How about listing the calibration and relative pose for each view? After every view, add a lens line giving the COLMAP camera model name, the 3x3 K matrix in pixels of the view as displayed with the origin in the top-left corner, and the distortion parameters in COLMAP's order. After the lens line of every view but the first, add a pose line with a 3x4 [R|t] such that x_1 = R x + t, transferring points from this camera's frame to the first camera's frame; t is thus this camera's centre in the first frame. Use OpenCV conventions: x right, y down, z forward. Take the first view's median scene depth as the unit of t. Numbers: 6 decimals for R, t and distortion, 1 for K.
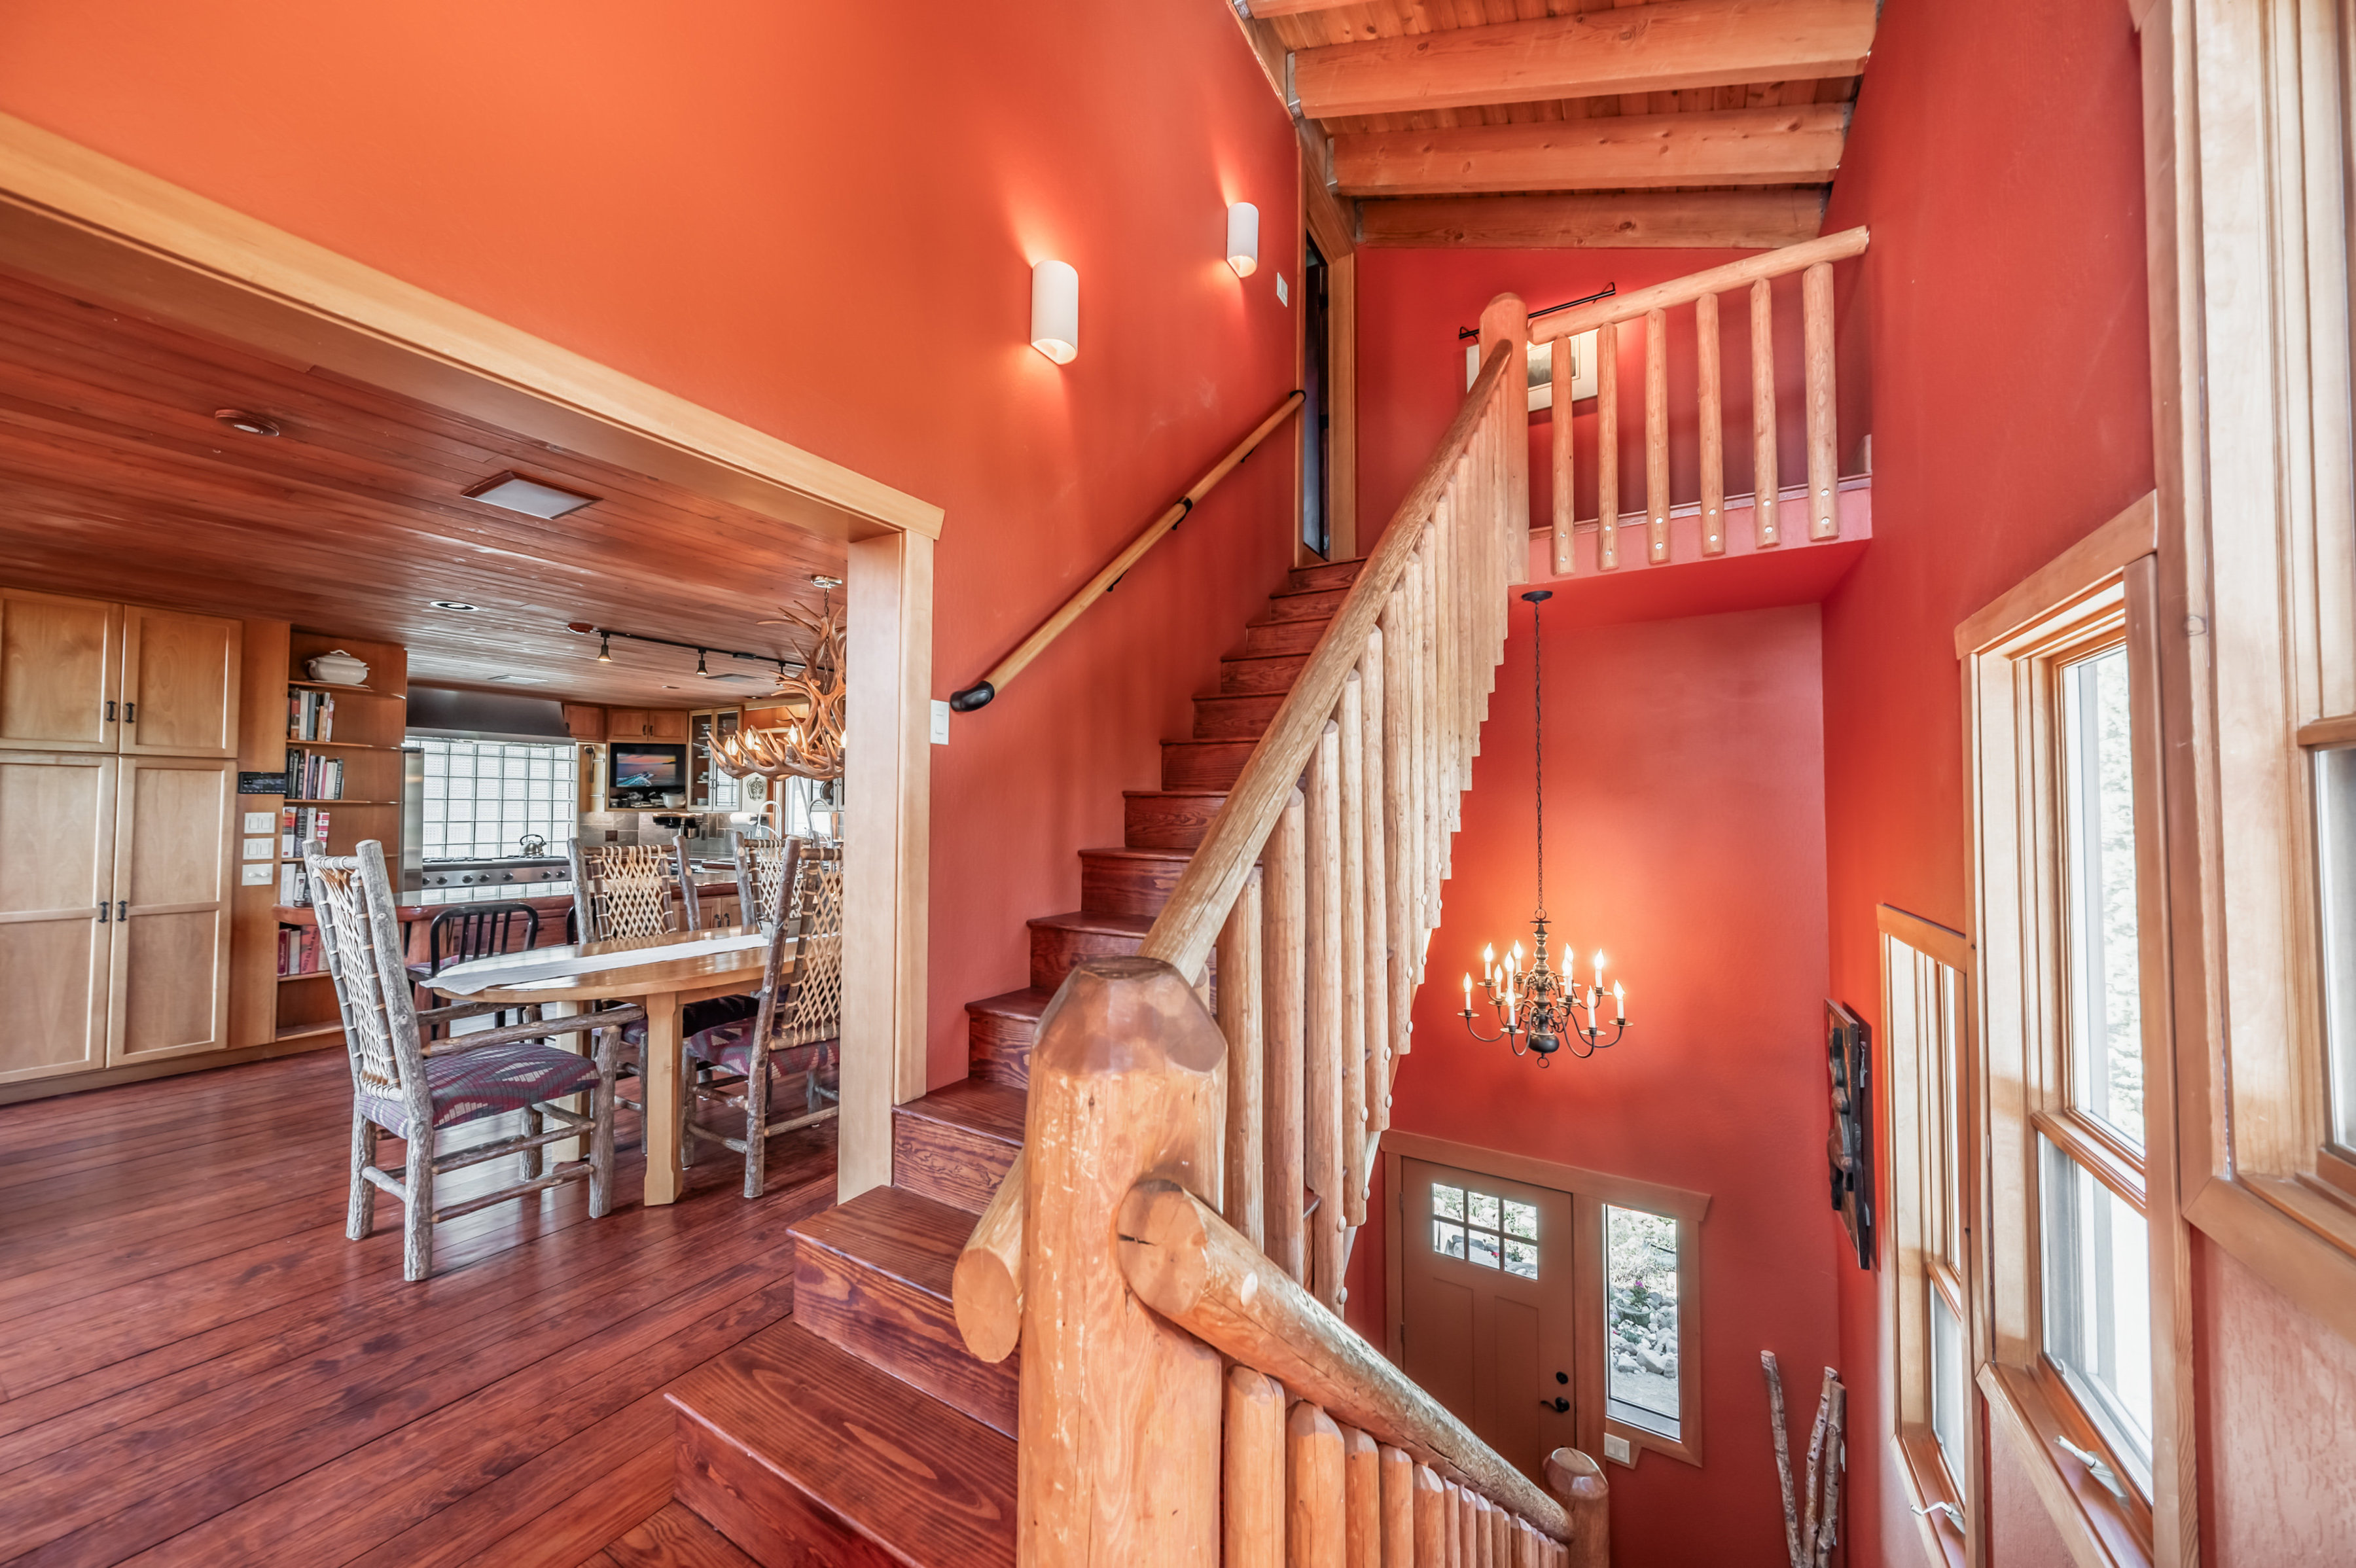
lens RADIAL K [[810.4, 0, 1181.5], [0, 810.4, 798.4], [0, 0, 1]] dist [0.003068, -0.001652]
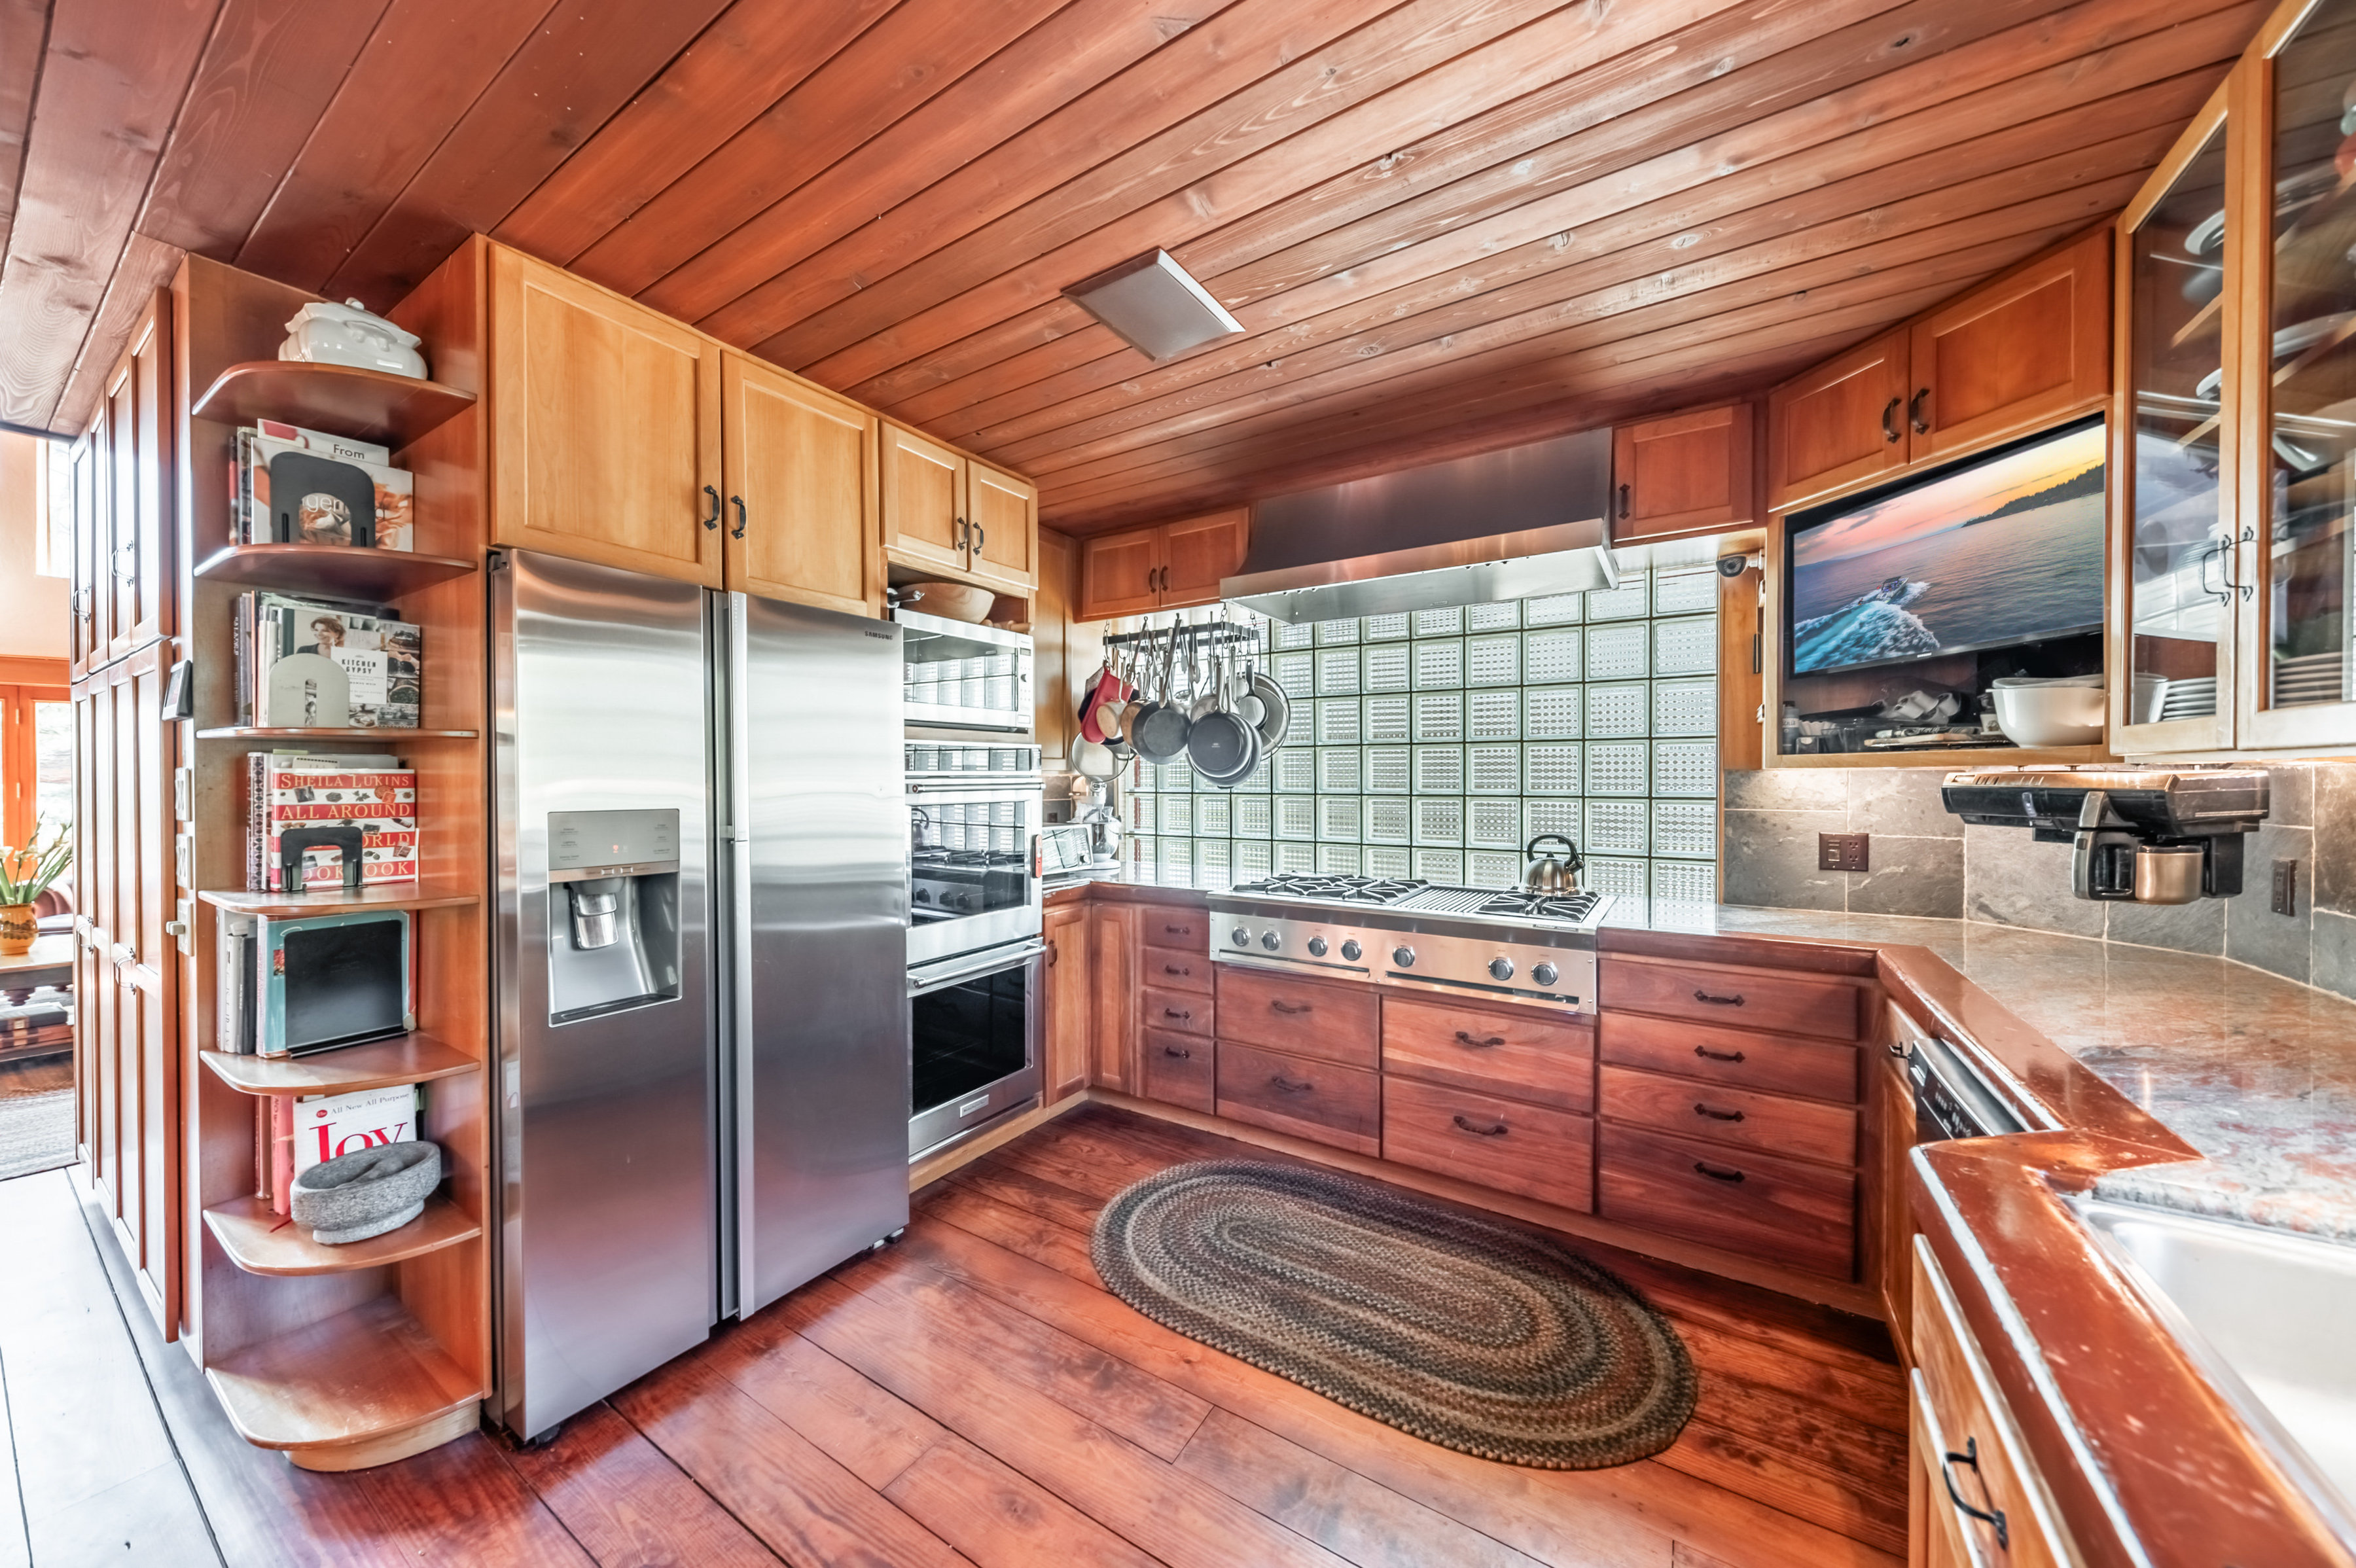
lens RADIAL K [[810.4, 0, 1193.2], [0, 810.4, 789.6], [0, 0, 1]] dist [0.003068, -0.001652]
pose [[-0.020653, 0.010937, -0.999727, -0.417983], [0.018240, 0.999778, 0.010561, 0.017104], [0.999620, -0.018017, -0.020848, 0.795484]]
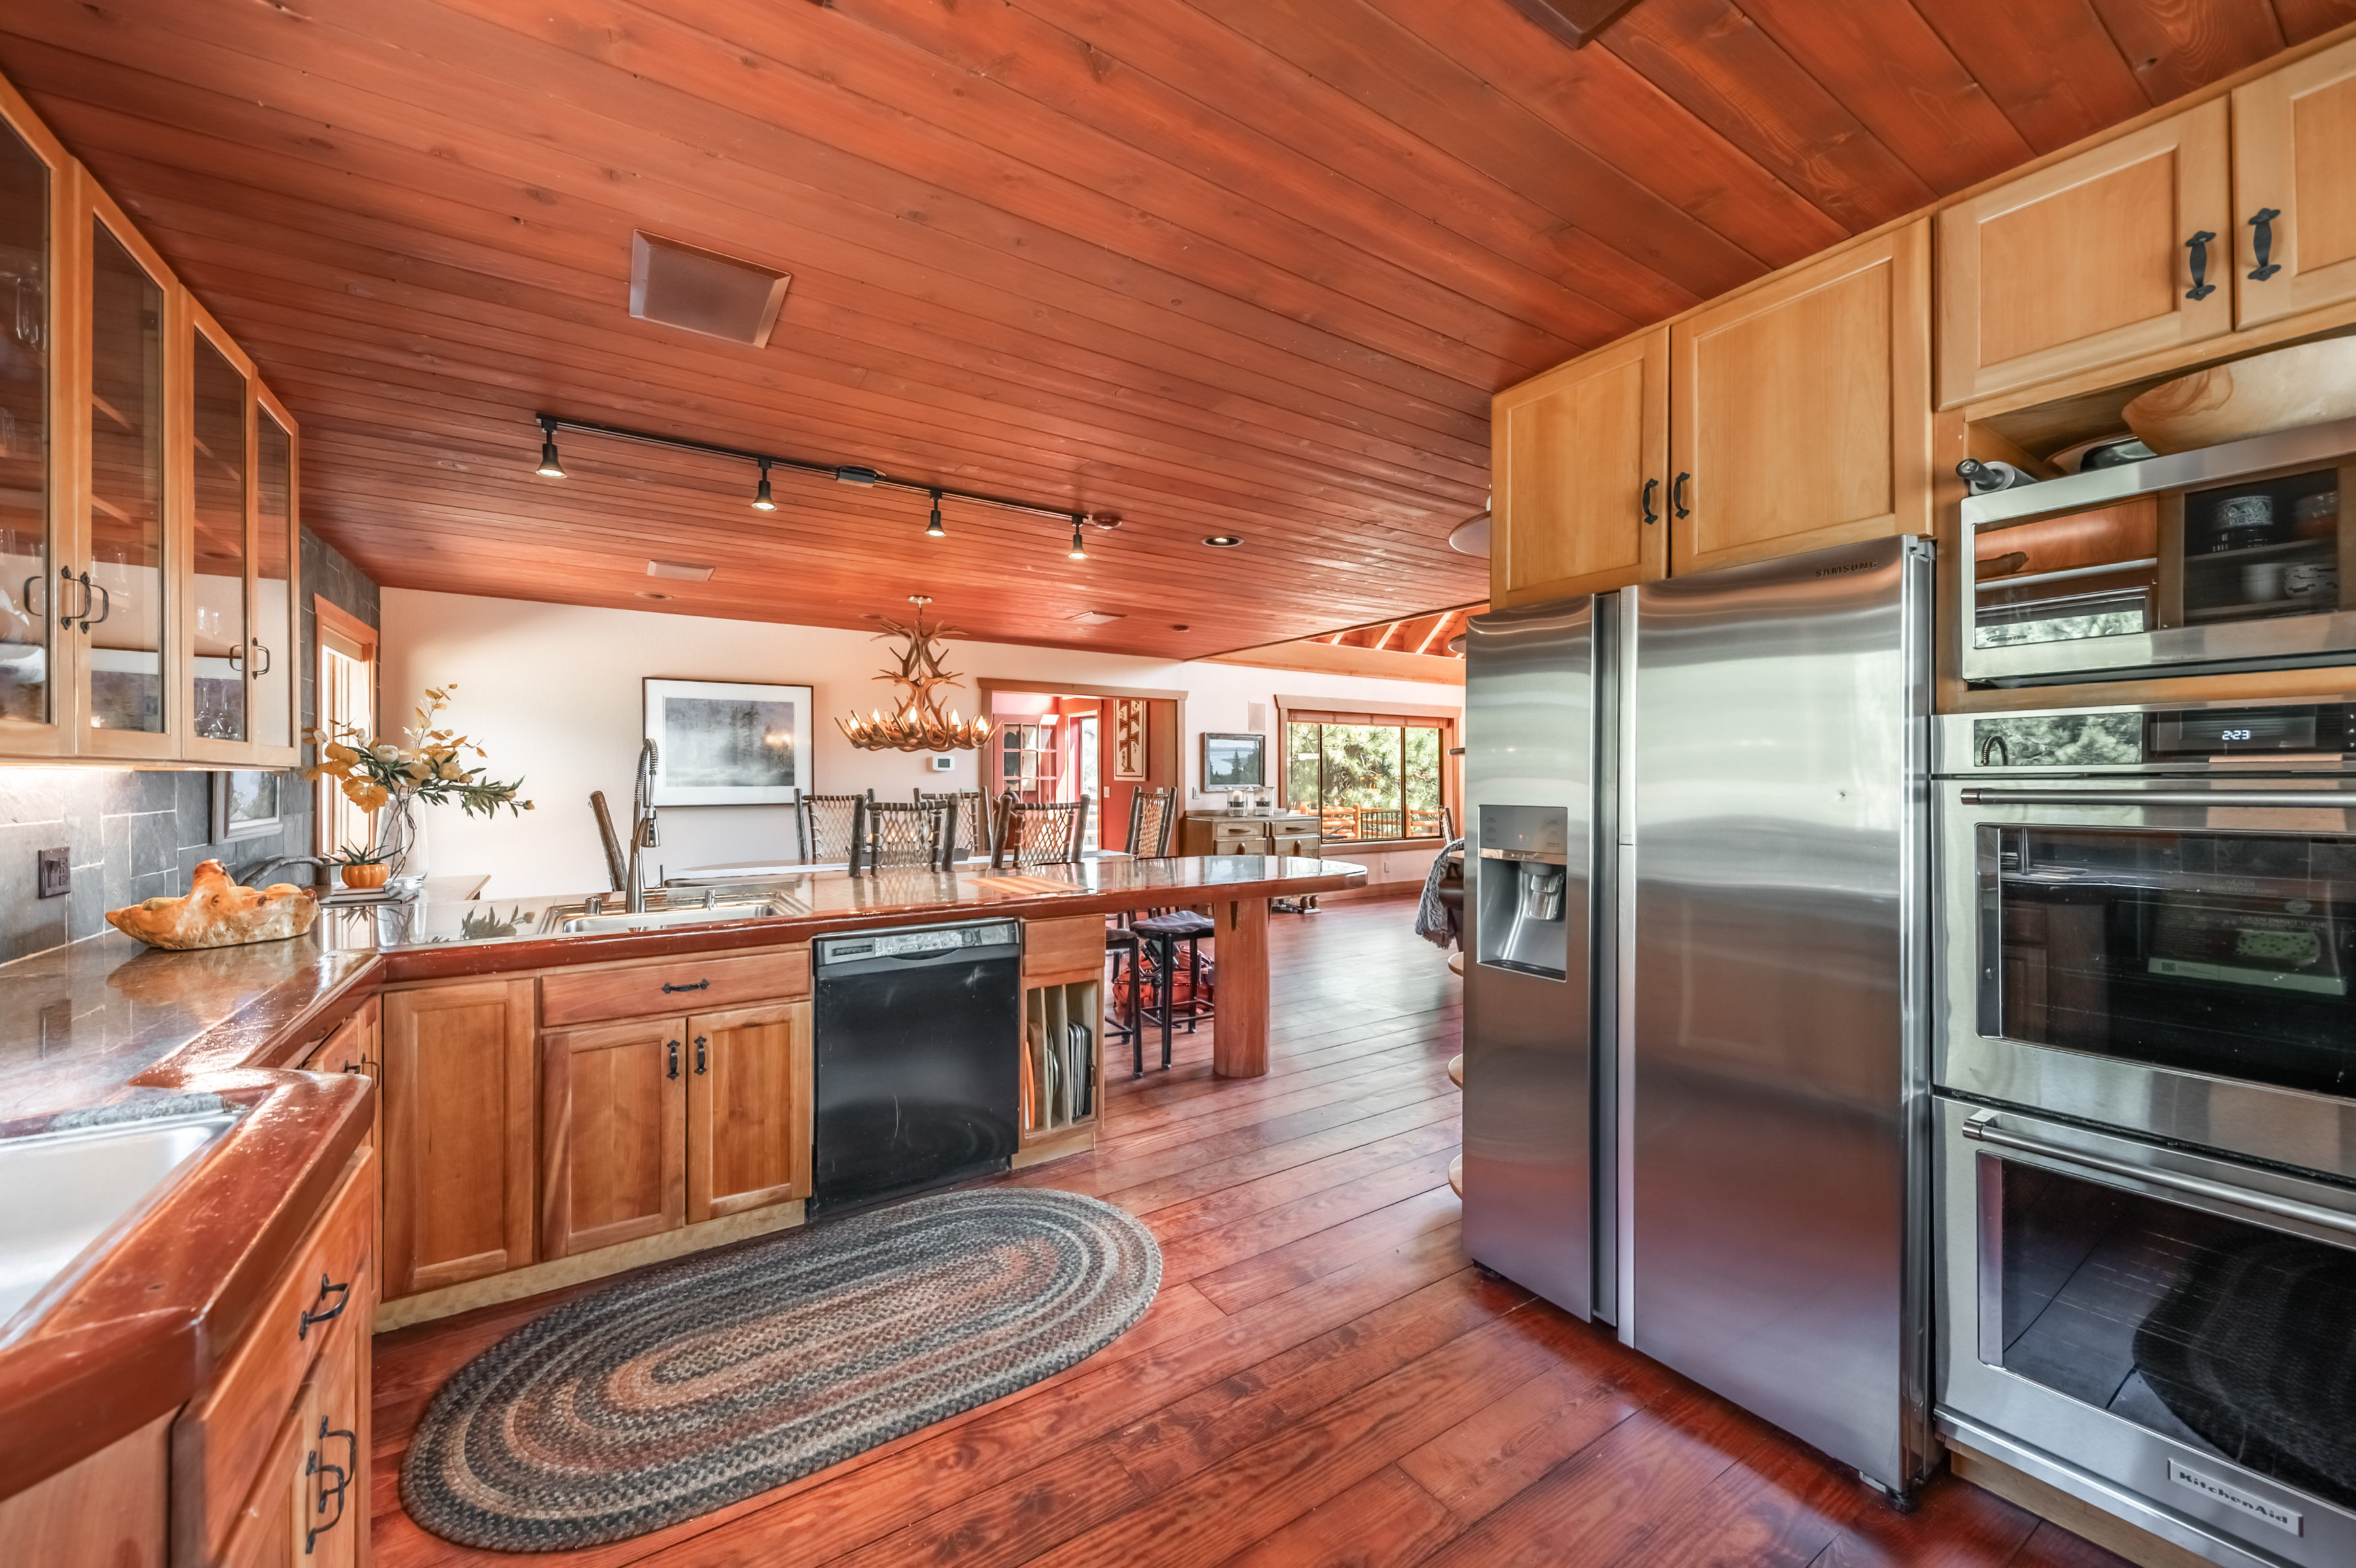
lens RADIAL K [[806.4, 0, 1189.2], [0, 806.4, 783.5], [0, 0, 1]] dist [0.000387, 0.000020]
pose [[-0.917673, 0.001246, 0.397334, -0.611243], [-0.005614, 0.999855, -0.016101, 0.018957], [-0.397296, -0.017006, -0.917533, 0.905296]]
